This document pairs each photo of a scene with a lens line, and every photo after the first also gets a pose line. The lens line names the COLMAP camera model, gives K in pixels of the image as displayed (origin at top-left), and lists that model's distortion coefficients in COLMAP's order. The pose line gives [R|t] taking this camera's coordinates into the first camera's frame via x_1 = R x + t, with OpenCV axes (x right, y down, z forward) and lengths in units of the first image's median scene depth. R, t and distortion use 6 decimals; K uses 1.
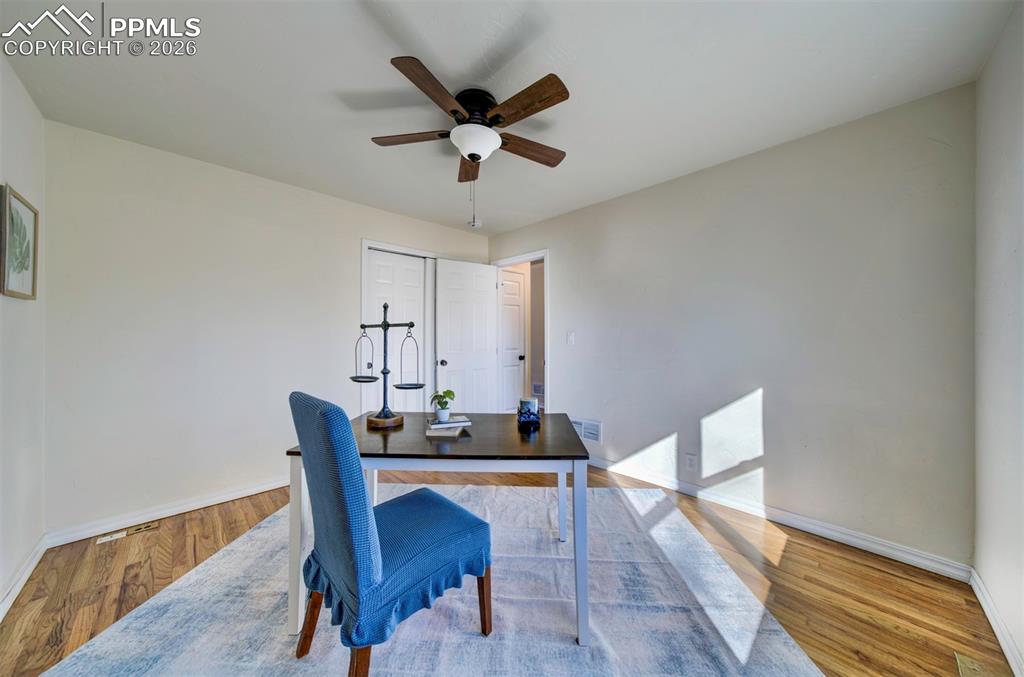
lens RADIAL K [[378.7, 0, 501.5], [0, 378.7, 334.4], [0, 0, 1]] dist [-0.027636, 0.016938]
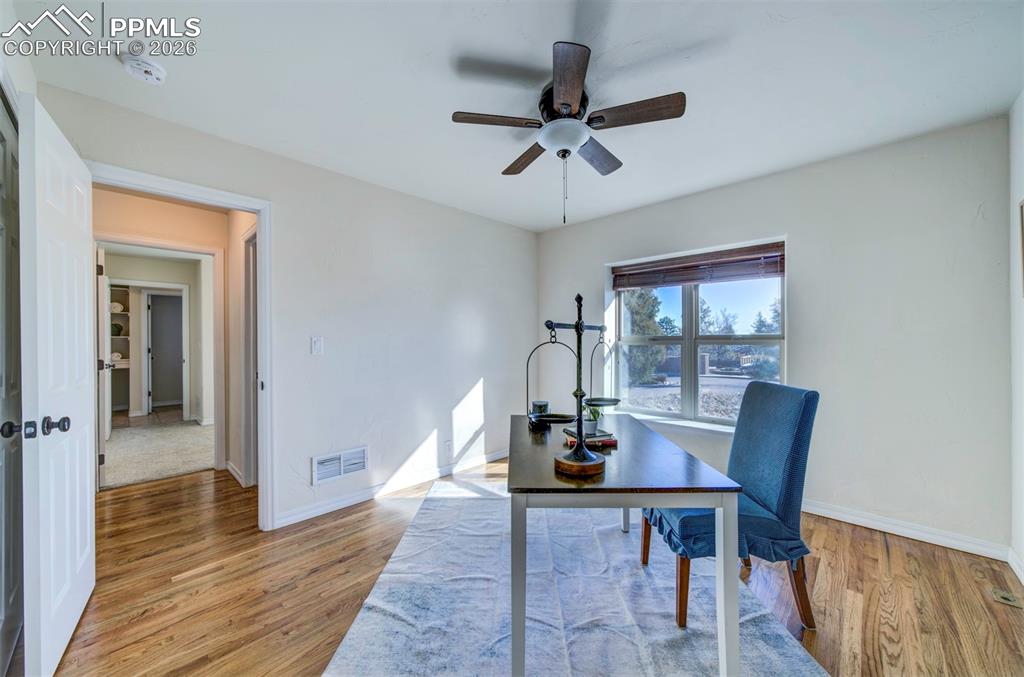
lens RADIAL K [[388.5, 0, 514.7], [0, 388.5, 343.8], [0, 0, 1]] dist [-0.000007, 0.000021]
pose [[-0.101836, 0.001880, 0.994799, -0.871109], [0.000279, 0.999998, -0.001862, 0.007590], [-0.994801, 0.000088, -0.101836, 1.034770]]
